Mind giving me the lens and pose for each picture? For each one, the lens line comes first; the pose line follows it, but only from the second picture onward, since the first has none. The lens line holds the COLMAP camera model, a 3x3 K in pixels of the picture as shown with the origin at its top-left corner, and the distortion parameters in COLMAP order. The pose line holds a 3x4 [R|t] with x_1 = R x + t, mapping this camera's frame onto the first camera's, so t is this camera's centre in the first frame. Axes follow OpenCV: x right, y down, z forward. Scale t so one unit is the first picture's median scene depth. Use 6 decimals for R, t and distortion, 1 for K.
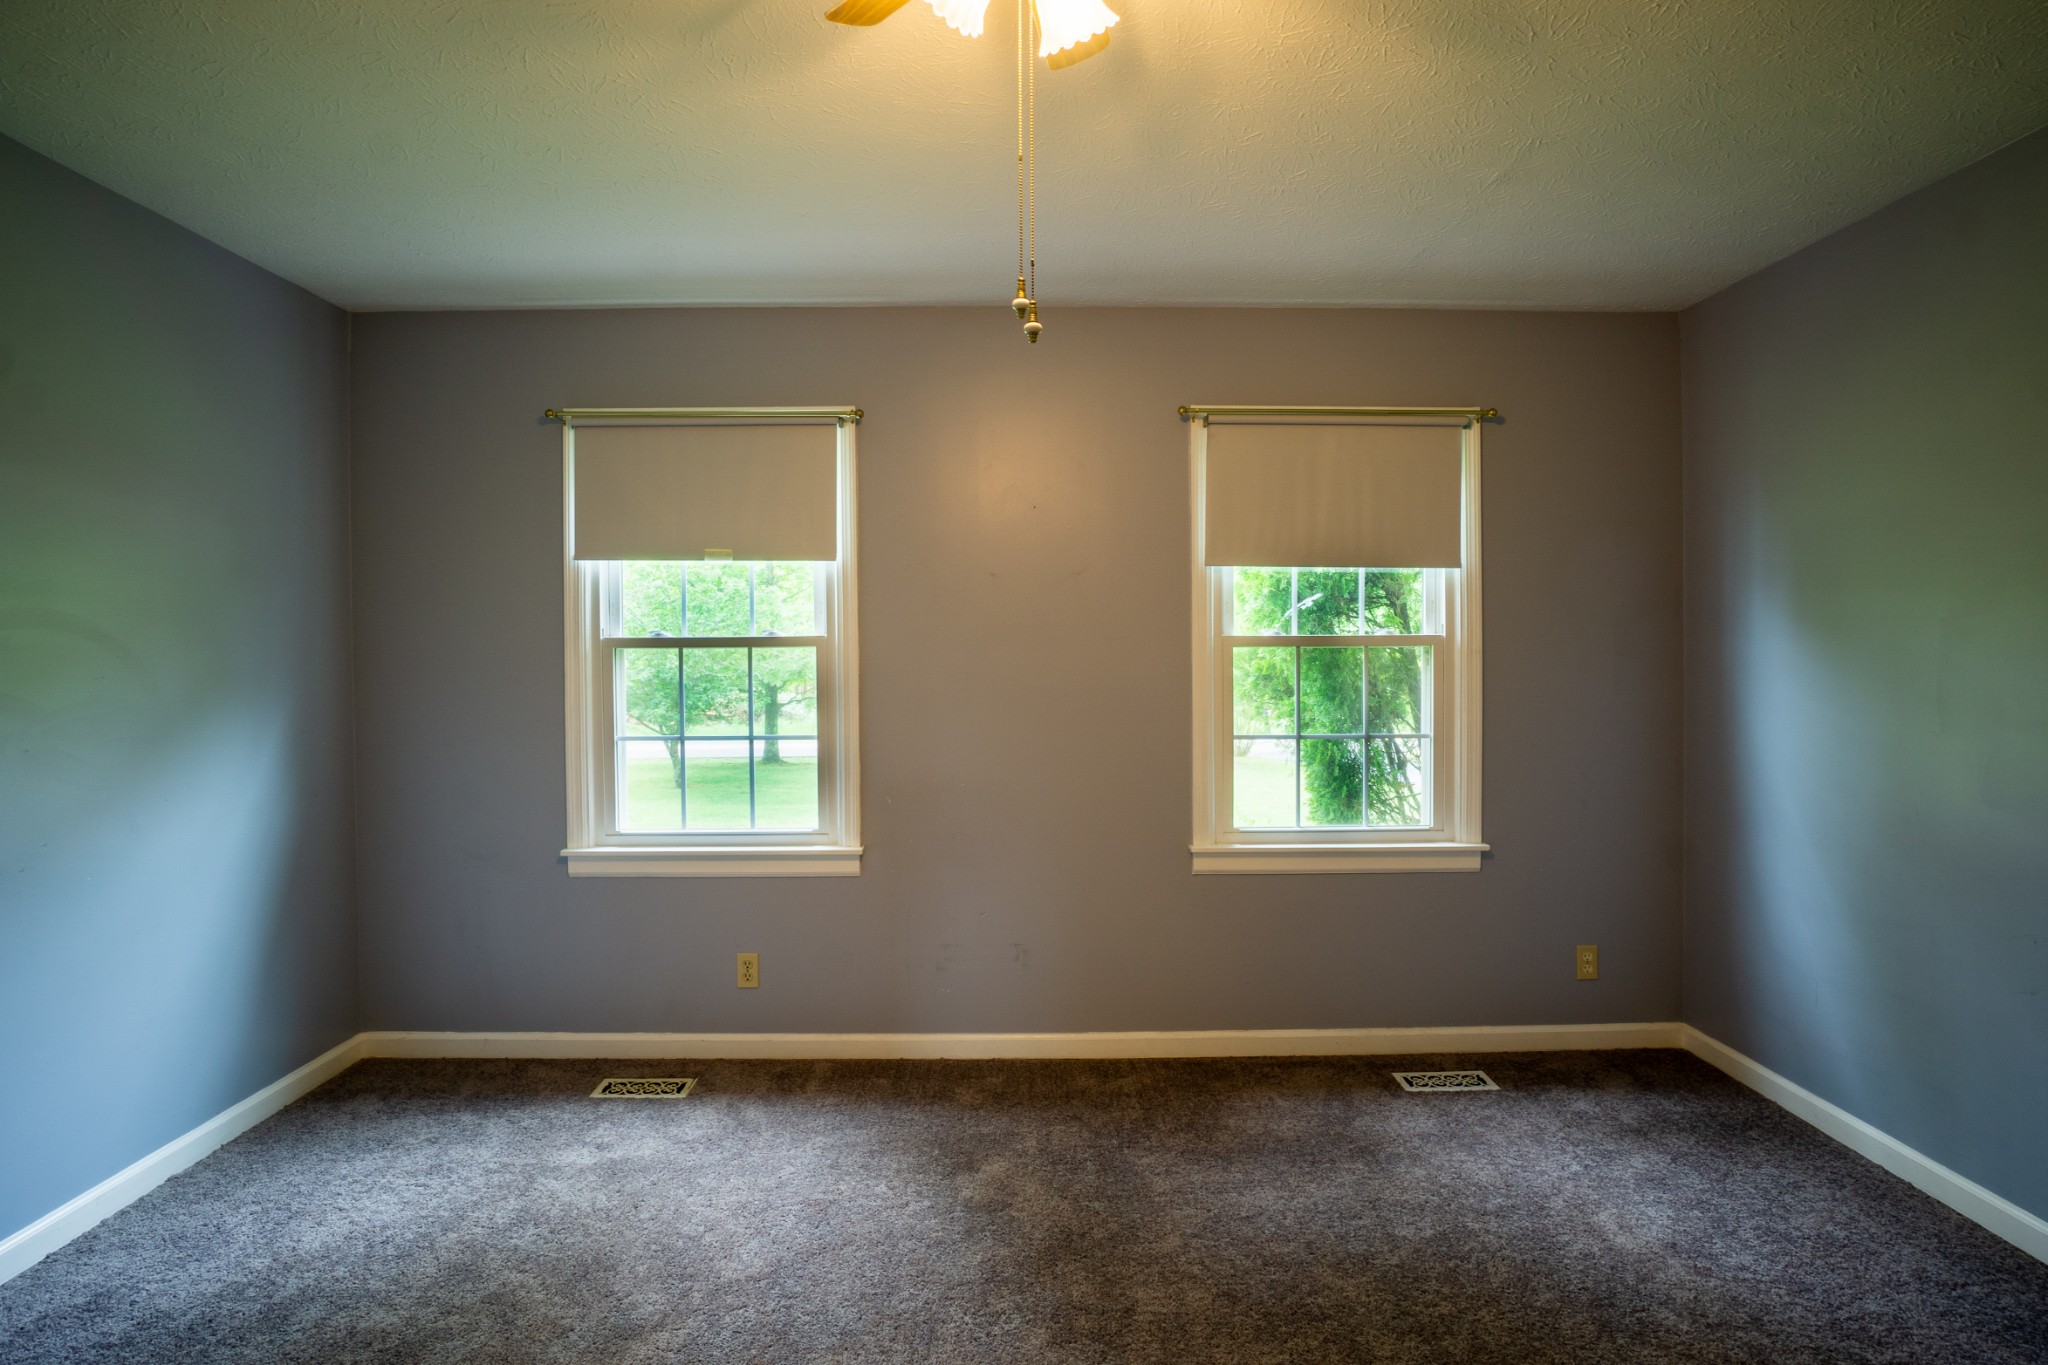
lens RADIAL K [[1021.1, 0, 1014.8], [0, 1021.1, 668.8], [0, 0, 1]] dist [-0.030470, 0.016611]
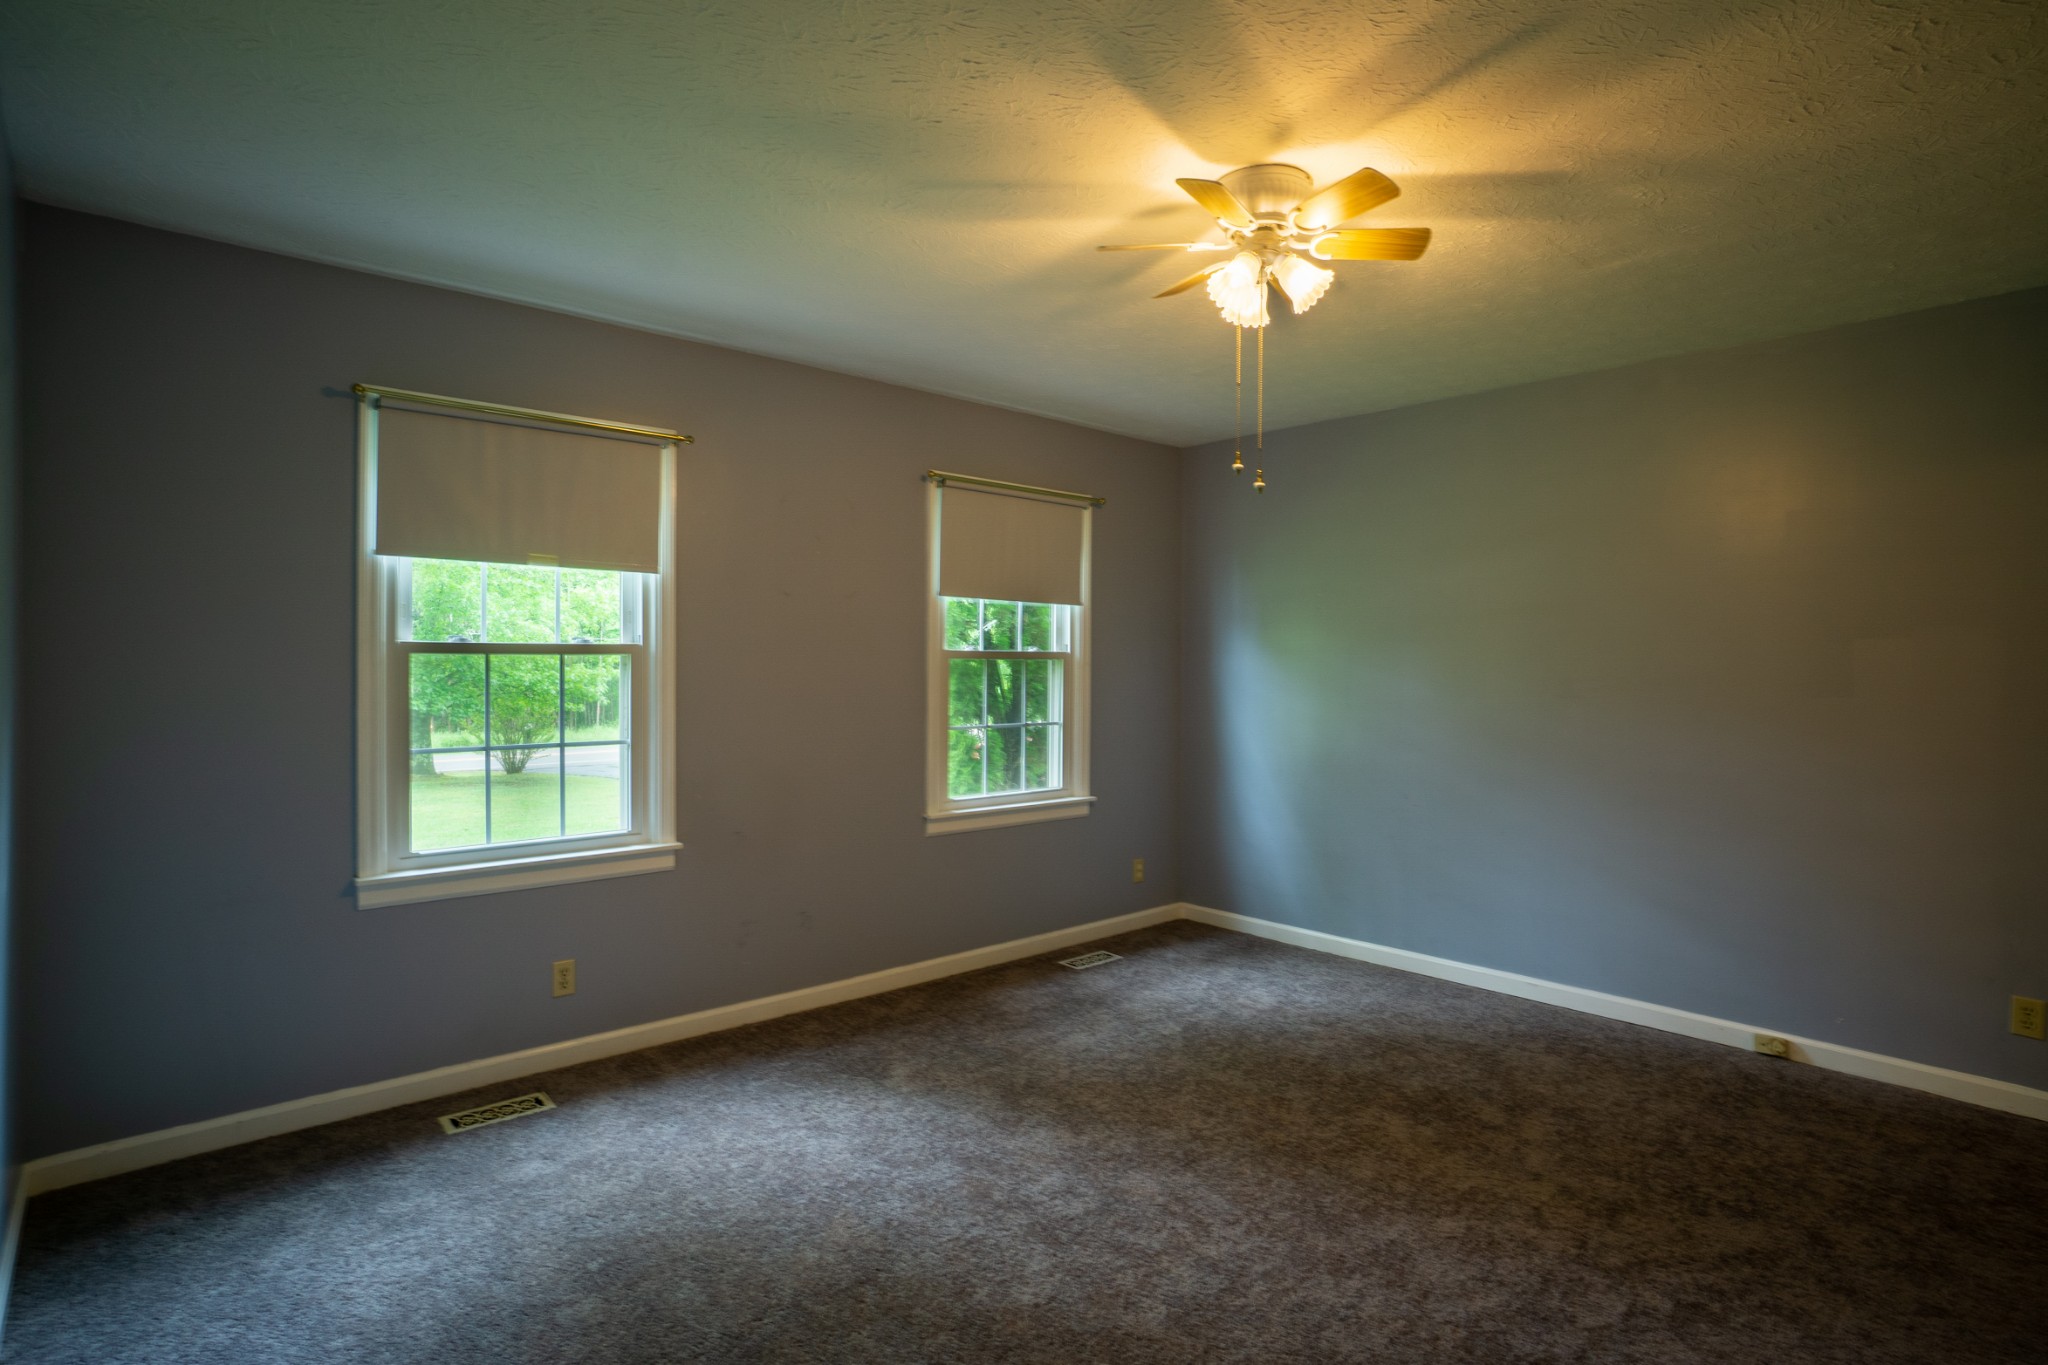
lens RADIAL K [[1003.6, 0, 1023.4], [0, 1003.6, 669.7], [0, 0, 1]] dist [-0.018467, 0.015066]
pose [[0.771098, 0.003201, 0.636708, -0.544951], [0.001986, 0.999970, -0.007432, 0.002497], [-0.636713, 0.006995, 0.771069, -0.045745]]
